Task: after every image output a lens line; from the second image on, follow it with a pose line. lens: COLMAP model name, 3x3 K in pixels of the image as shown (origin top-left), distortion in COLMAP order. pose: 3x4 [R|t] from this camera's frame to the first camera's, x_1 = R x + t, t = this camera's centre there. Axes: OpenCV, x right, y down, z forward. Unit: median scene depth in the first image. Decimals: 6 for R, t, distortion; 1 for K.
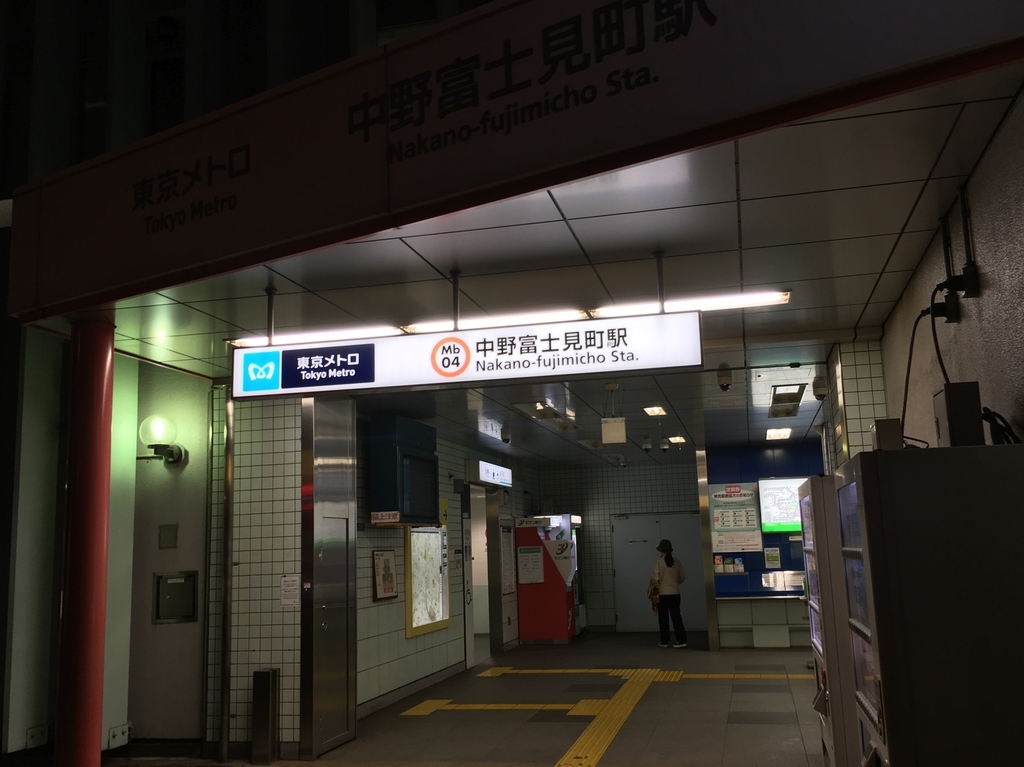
lens RADIAL K [[998.2, 0, 512.0], [0, 998.2, 383.5], [0, 0, 1]] dist [0.060772, 0.001813]
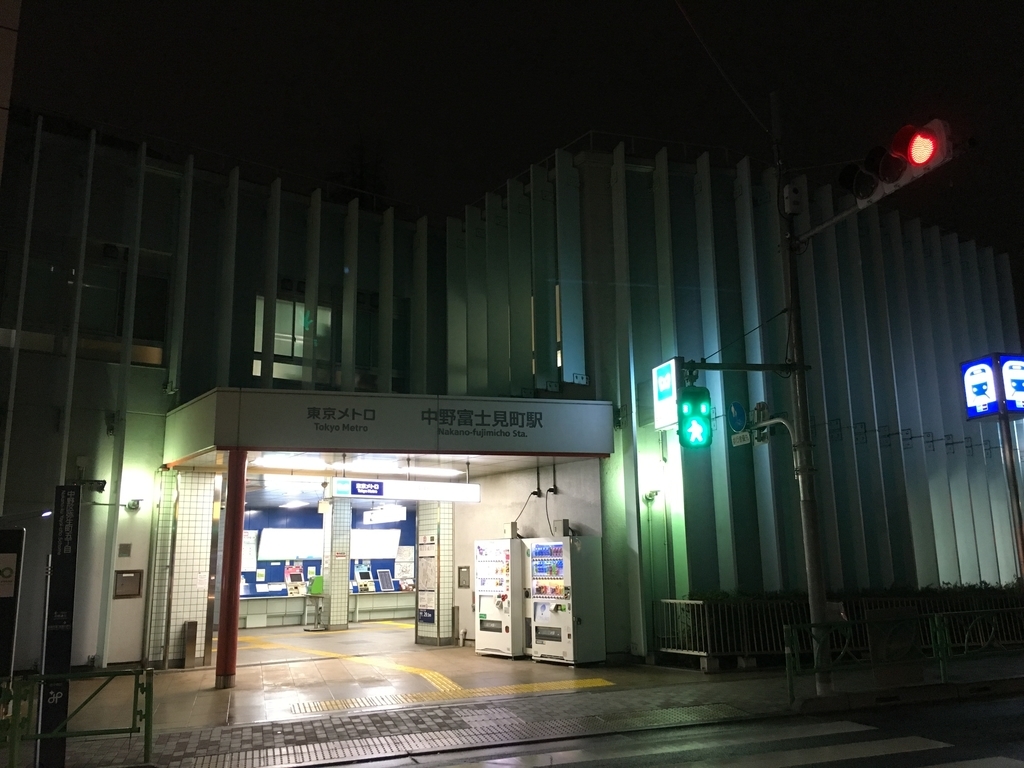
lens RADIAL K [[869.8, 0, 512.0], [0, 869.8, 384.0], [0, 0, 1]] dist [0.047193, 0.001112]
pose [[0.652522, 0.176290, 0.736978, -1.707165], [-0.128700, 0.984215, -0.121479, -0.058474], [-0.746760, -0.015582, 0.664911, -0.852317]]
